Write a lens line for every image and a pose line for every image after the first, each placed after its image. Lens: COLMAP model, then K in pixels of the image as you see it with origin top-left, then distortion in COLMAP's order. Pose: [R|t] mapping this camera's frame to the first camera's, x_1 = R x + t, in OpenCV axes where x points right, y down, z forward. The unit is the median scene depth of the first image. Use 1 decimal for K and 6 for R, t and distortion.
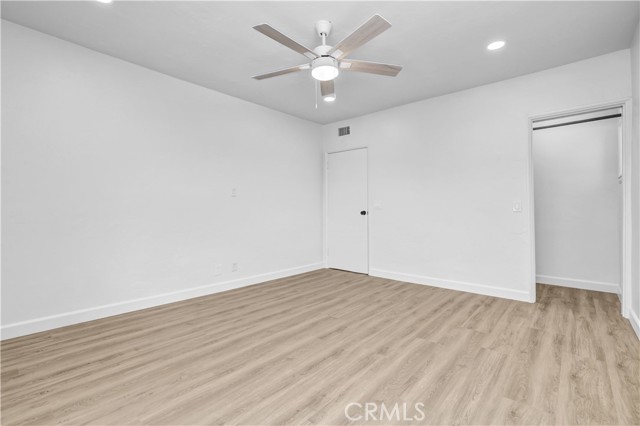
lens RADIAL K [[290.0, 0, 321.1], [0, 290.0, 208.7], [0, 0, 1]] dist [0.000639, -0.000165]
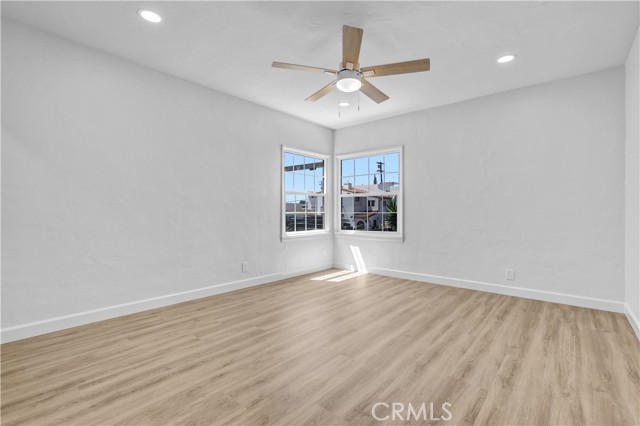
lens RADIAL K [[290.0, 0, 321.1], [0, 290.0, 208.7], [0, 0, 1]] dist [0.000639, -0.000165]
pose [[-0.999960, -0.003692, -0.008169, 0.124548], [-0.003593, 0.999920, -0.012090, 0.003102], [0.008213, -0.012060, -0.999894, 1.921098]]
